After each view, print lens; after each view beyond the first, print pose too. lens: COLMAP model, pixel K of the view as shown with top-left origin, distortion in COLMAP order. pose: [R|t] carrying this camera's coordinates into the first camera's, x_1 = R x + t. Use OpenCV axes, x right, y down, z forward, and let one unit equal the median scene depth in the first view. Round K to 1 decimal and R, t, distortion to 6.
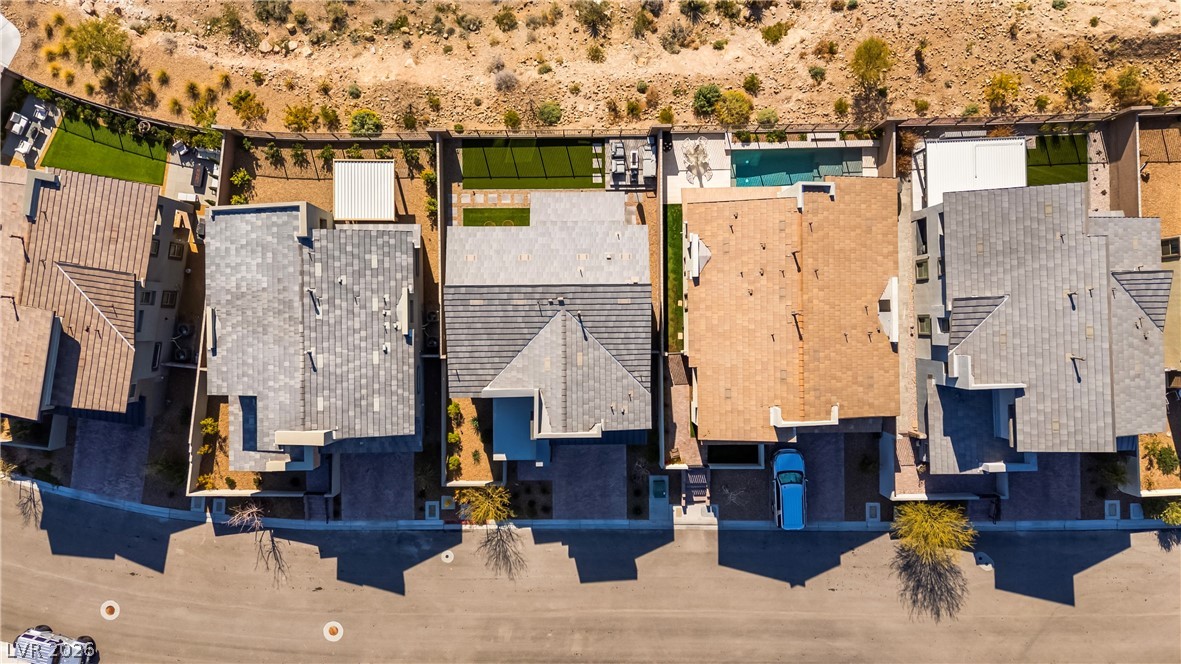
lens RADIAL K [[870.0, 0, 590.5], [0, 870.0, 332.0], [0, 0, 1]] dist [0.071806, -0.071784]
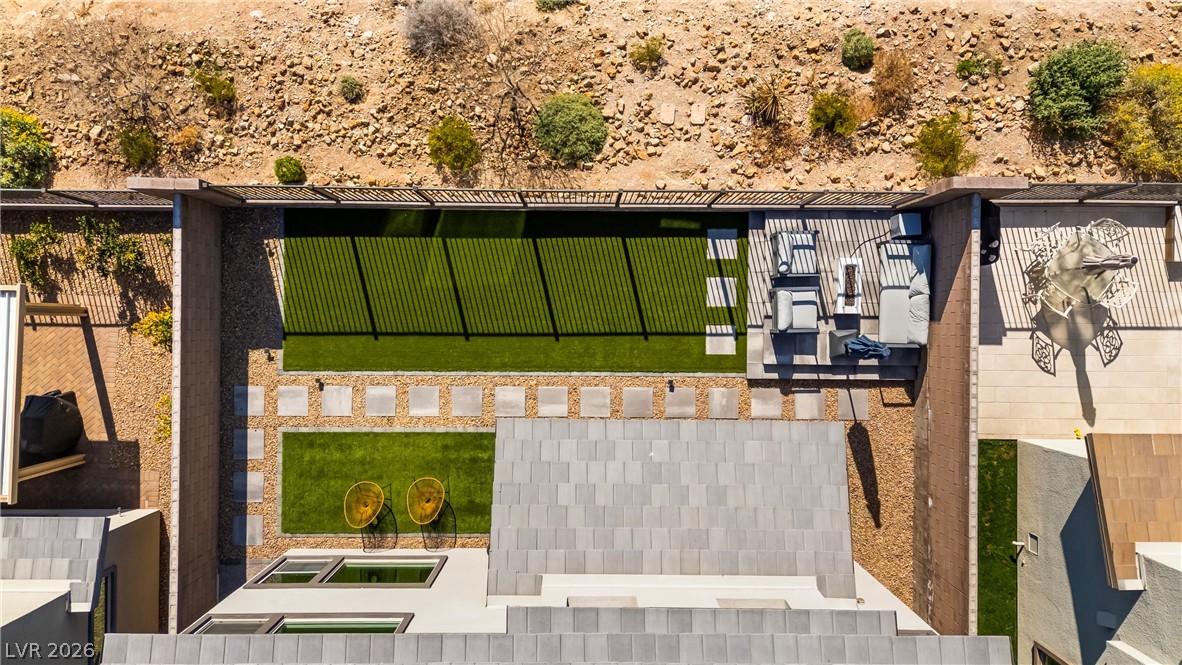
lens RADIAL K [[870.7, 0, 591.0], [0, 870.7, 332.5], [0, 0, 1]] dist [0.071806, -0.071784]
pose [[0.999804, 0.017388, -0.009512, -0.035010], [-0.017451, 0.999826, -0.006528, -0.174939], [0.009397, 0.006693, 0.999933, 0.684476]]
